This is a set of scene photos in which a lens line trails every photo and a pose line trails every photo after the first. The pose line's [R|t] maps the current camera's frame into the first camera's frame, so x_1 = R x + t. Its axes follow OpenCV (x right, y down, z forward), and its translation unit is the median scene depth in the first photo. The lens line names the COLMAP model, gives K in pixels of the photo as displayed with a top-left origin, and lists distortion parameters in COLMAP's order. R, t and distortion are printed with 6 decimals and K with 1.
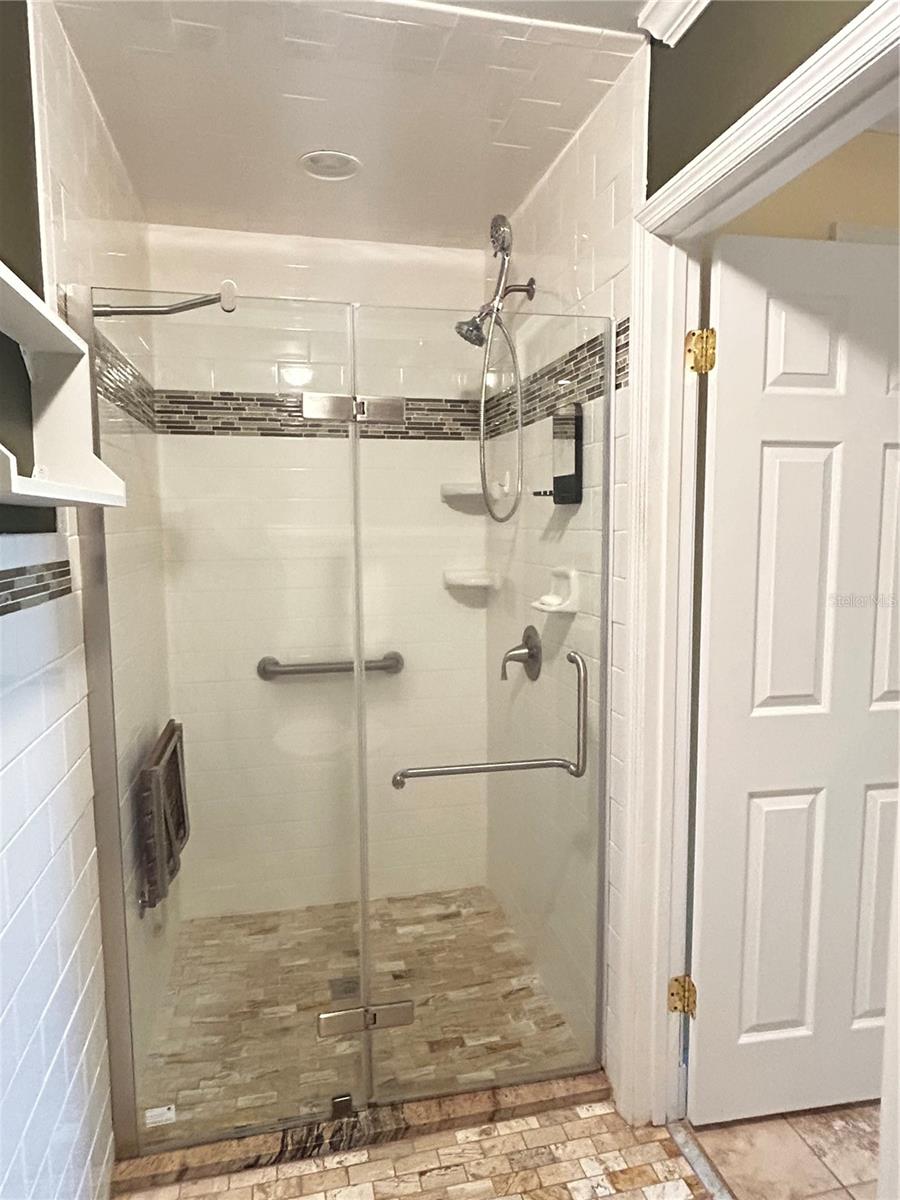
lens RADIAL K [[743.8, 0, 450.0], [0, 743.8, 600.0], [0, 0, 1]] dist [0.000079, -0.001267]
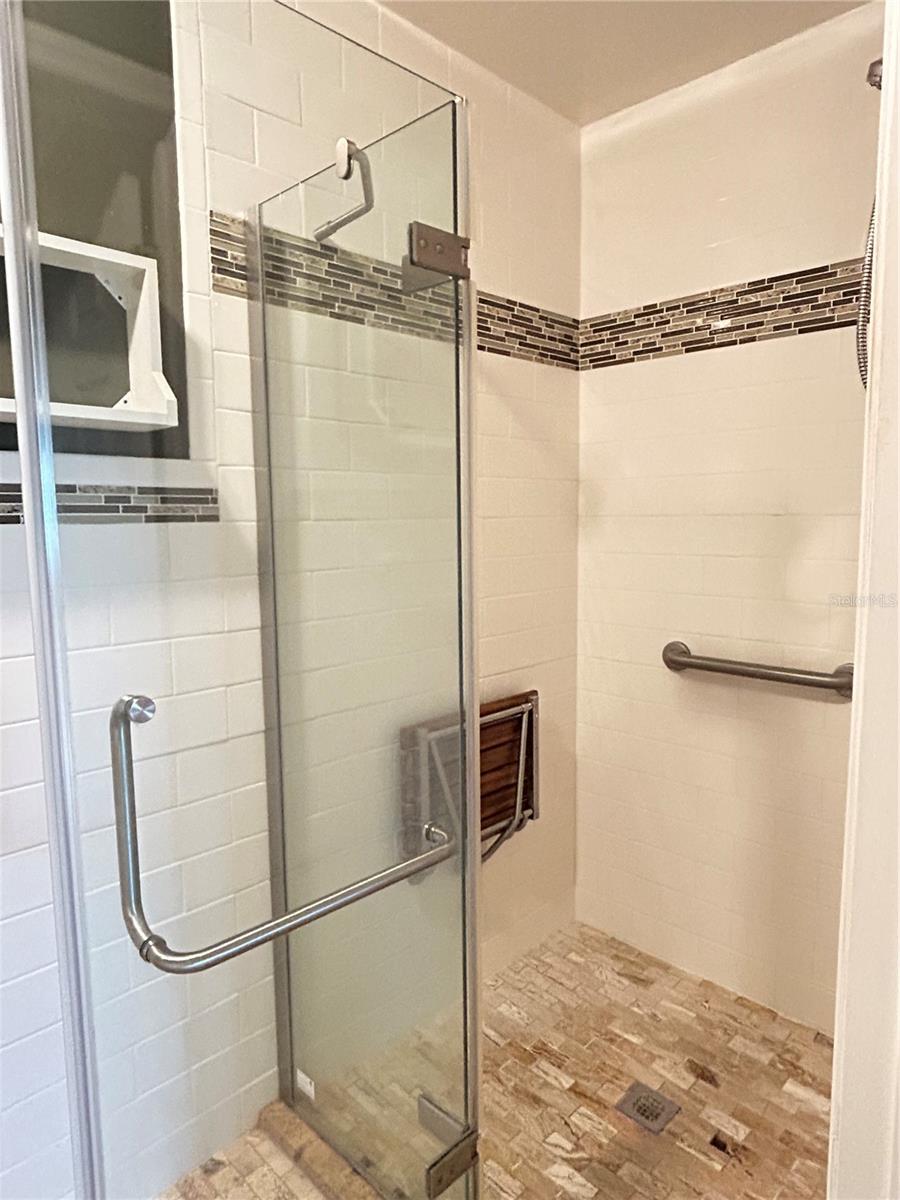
lens RADIAL K [[743.8, 0, 450.0], [0, 743.8, 600.0], [0, 0, 1]] dist [0.000079, -0.001267]
pose [[0.537124, 0.099238, -0.837645, 0.285273], [-0.082198, 0.994487, 0.065112, 0.002080], [0.839489, 0.033880, 0.542320, 0.394937]]
